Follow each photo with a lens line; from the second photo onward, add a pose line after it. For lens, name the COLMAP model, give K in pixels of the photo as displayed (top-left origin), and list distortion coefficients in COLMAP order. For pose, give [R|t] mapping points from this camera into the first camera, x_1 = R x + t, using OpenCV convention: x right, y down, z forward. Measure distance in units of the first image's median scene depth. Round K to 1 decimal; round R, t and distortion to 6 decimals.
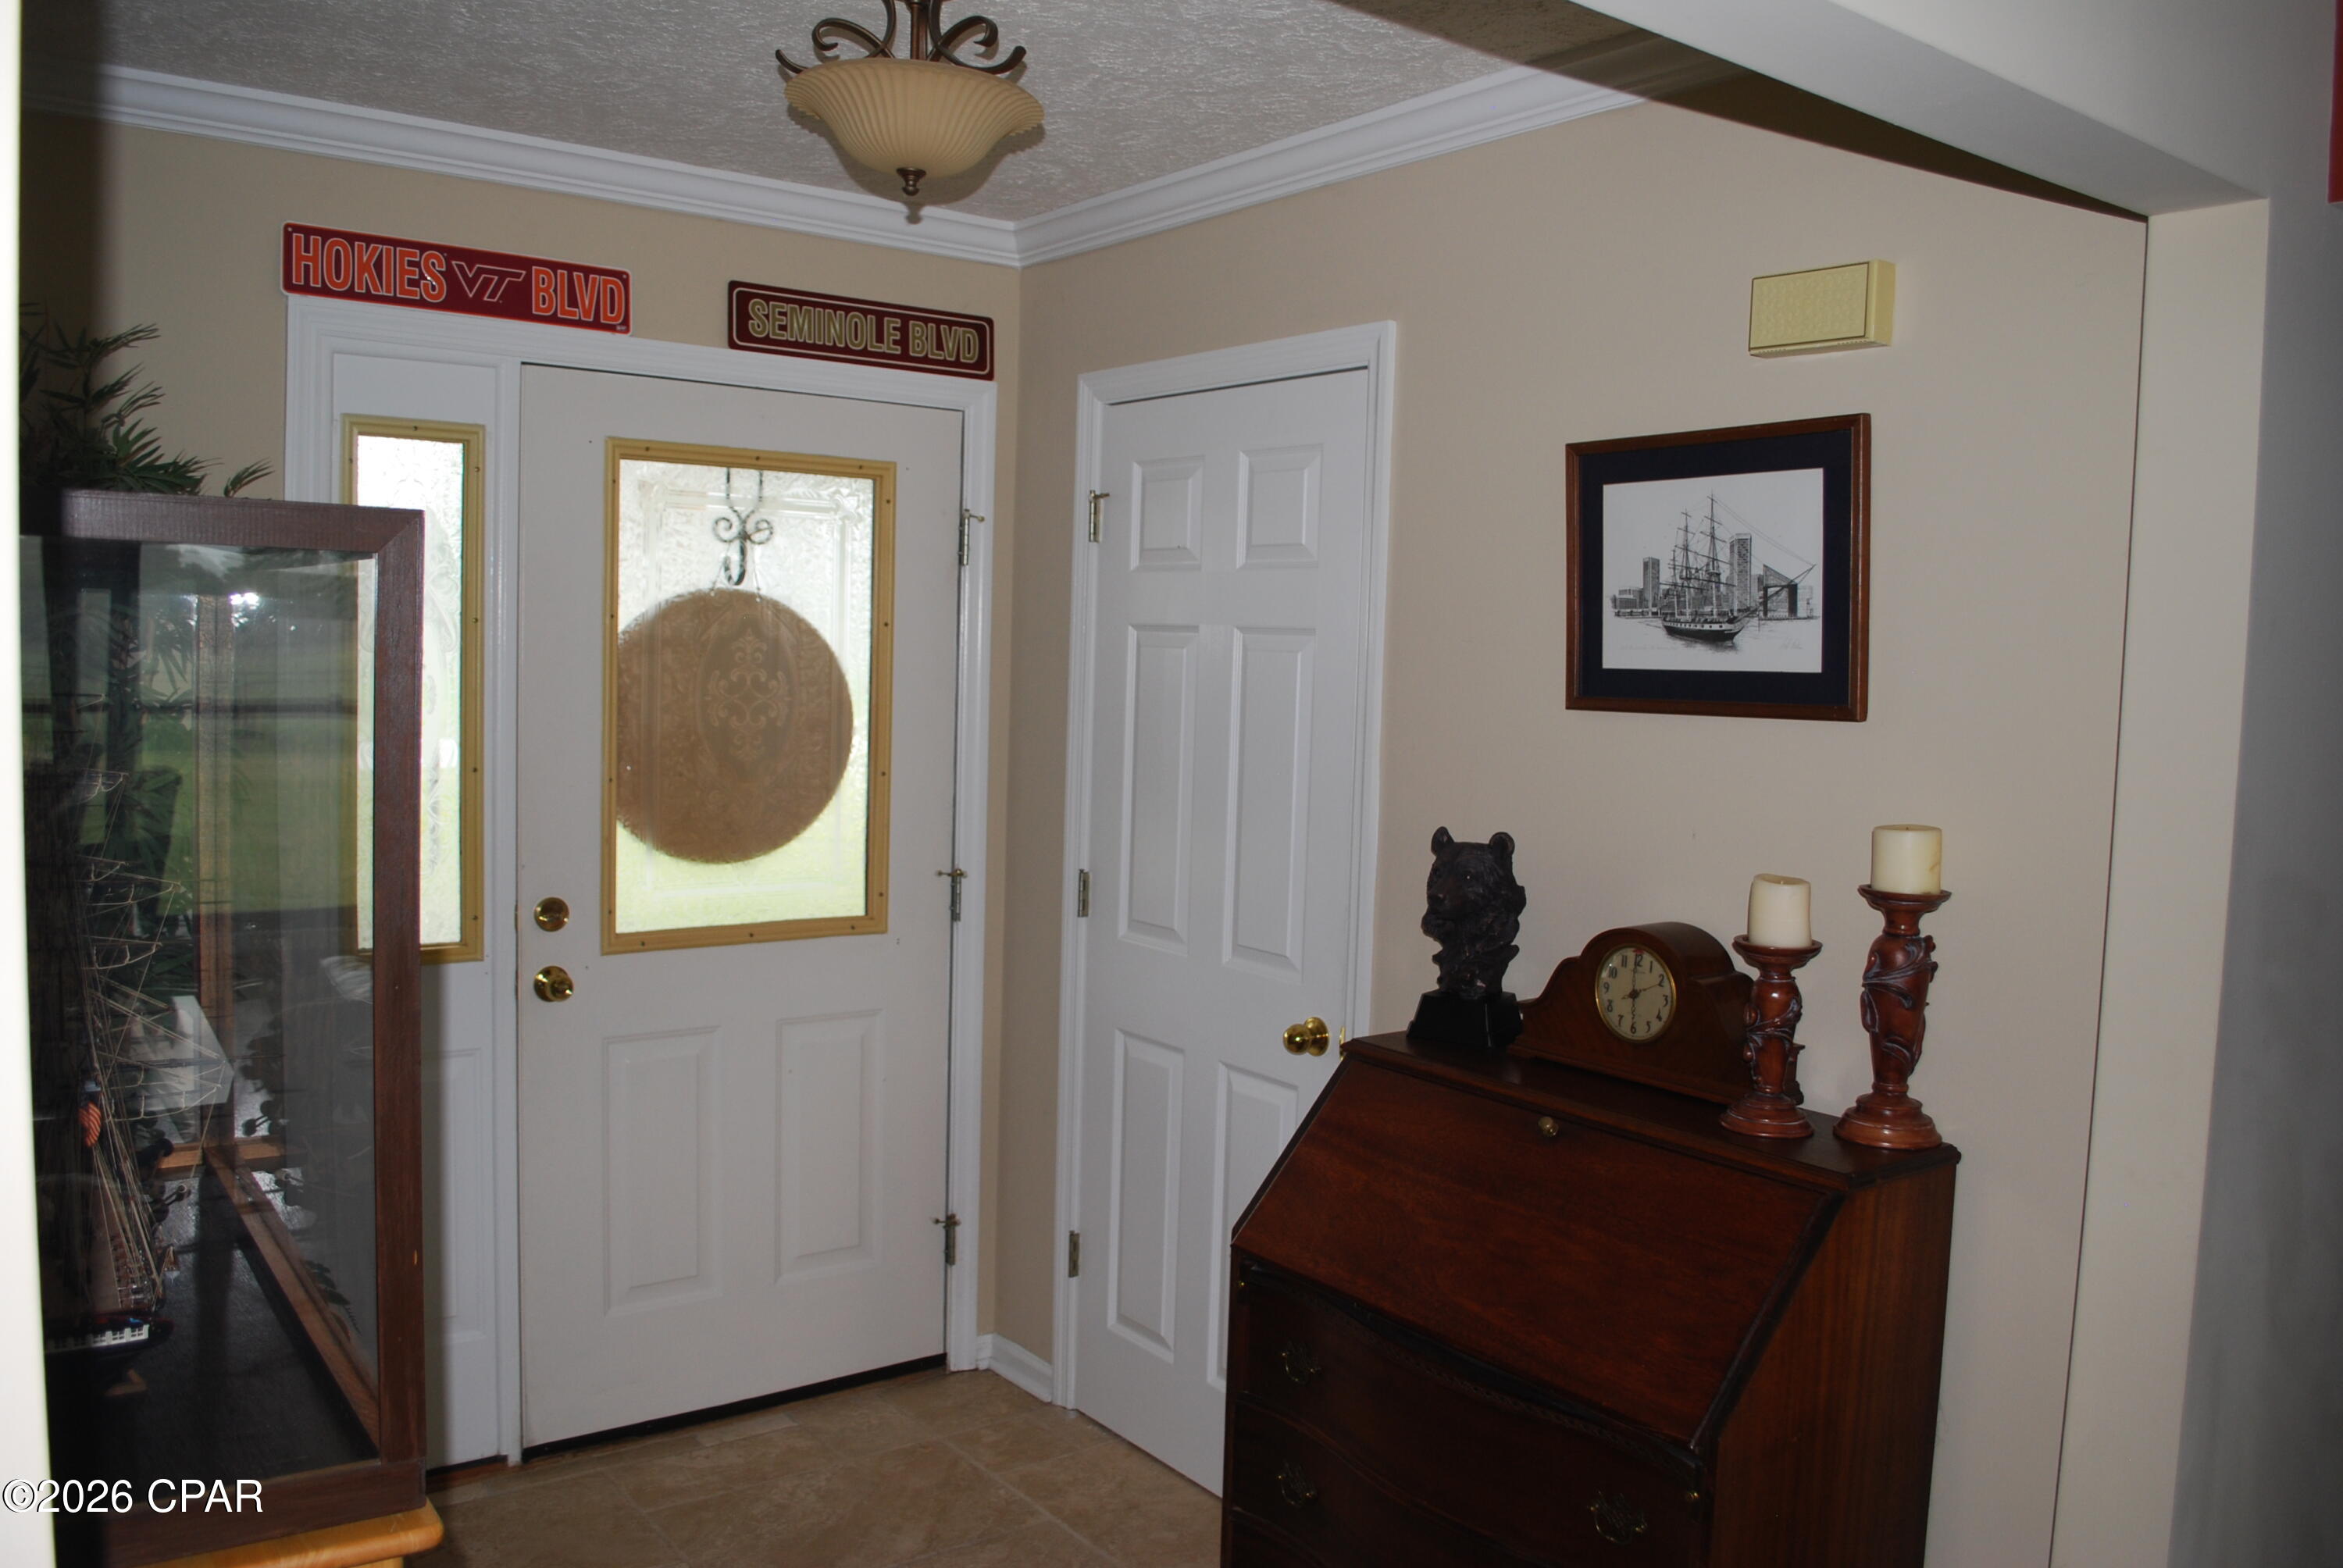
lens RADIAL K [[1856.3, 0, 1171.5], [0, 1856.3, 784.0], [0, 0, 1]] dist [-0.070252, 0.002093]
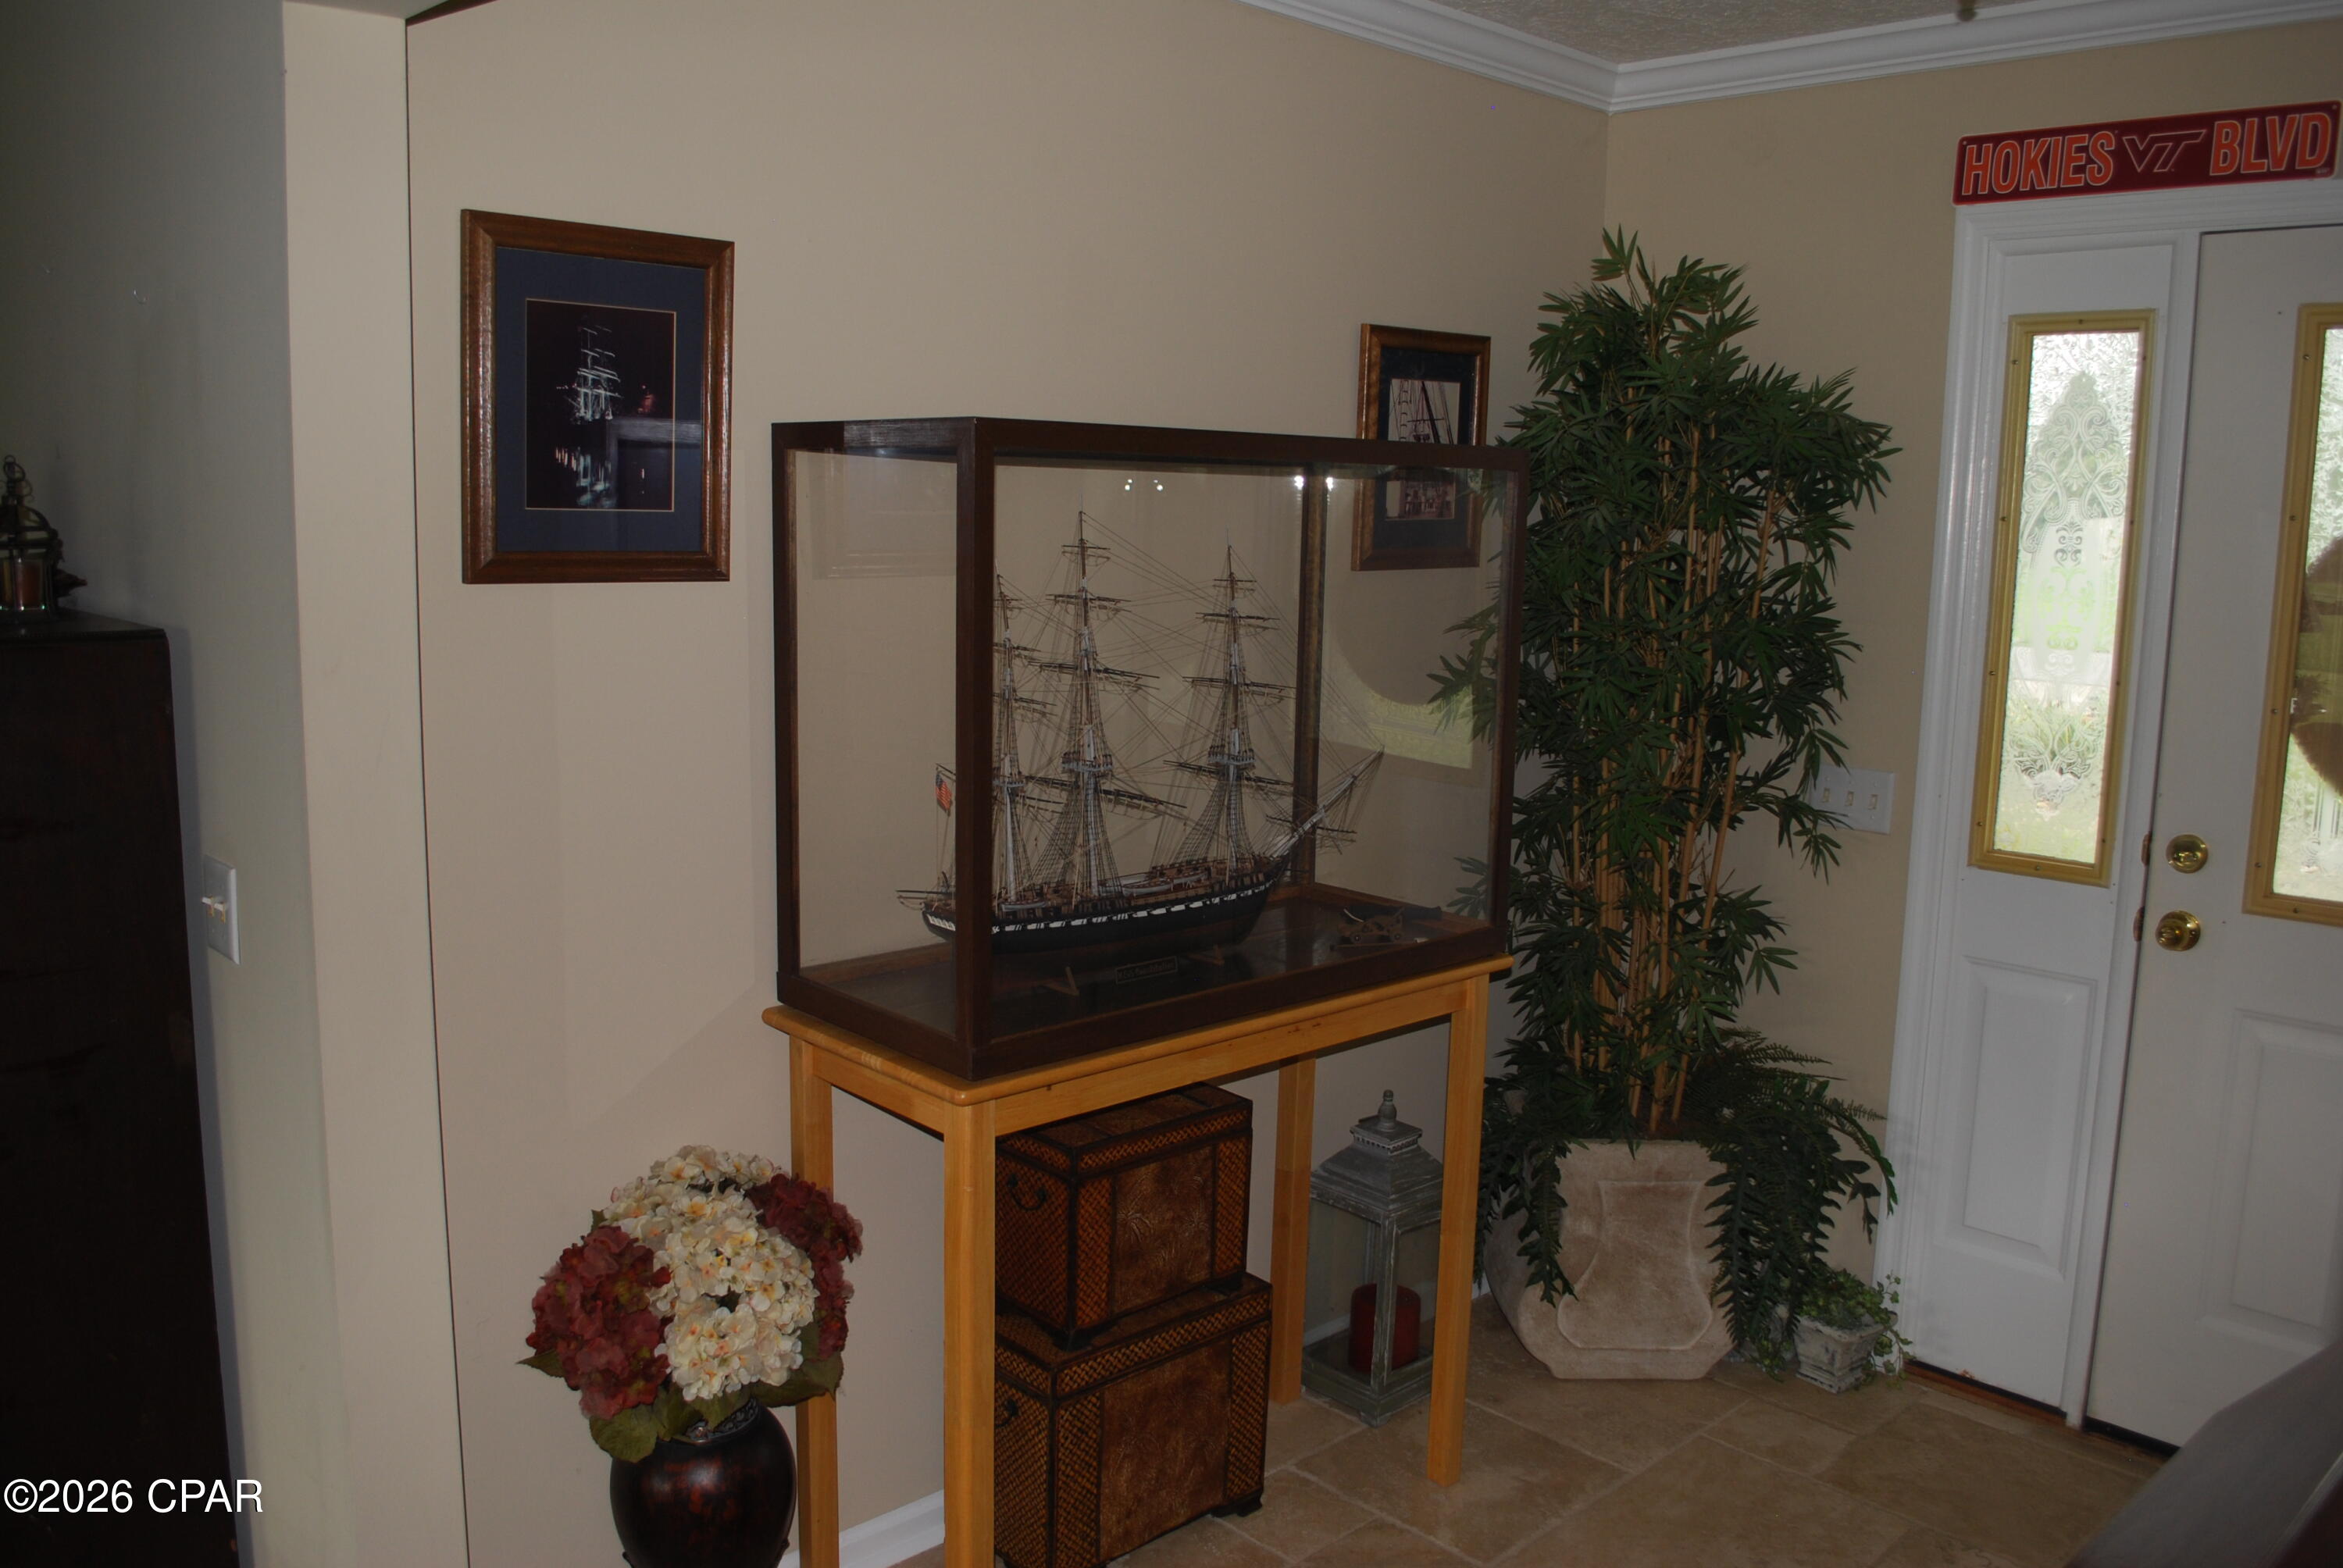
lens RADIAL K [[1856.3, 0, 1171.5], [0, 1856.3, 784.0], [0, 0, 1]] dist [-0.070252, 0.002093]
pose [[0.113906, 0.118185, -0.986437, 0.499058], [-0.097640, 0.989424, 0.107268, -0.009147], [0.988682, 0.084097, 0.124241, 0.425430]]
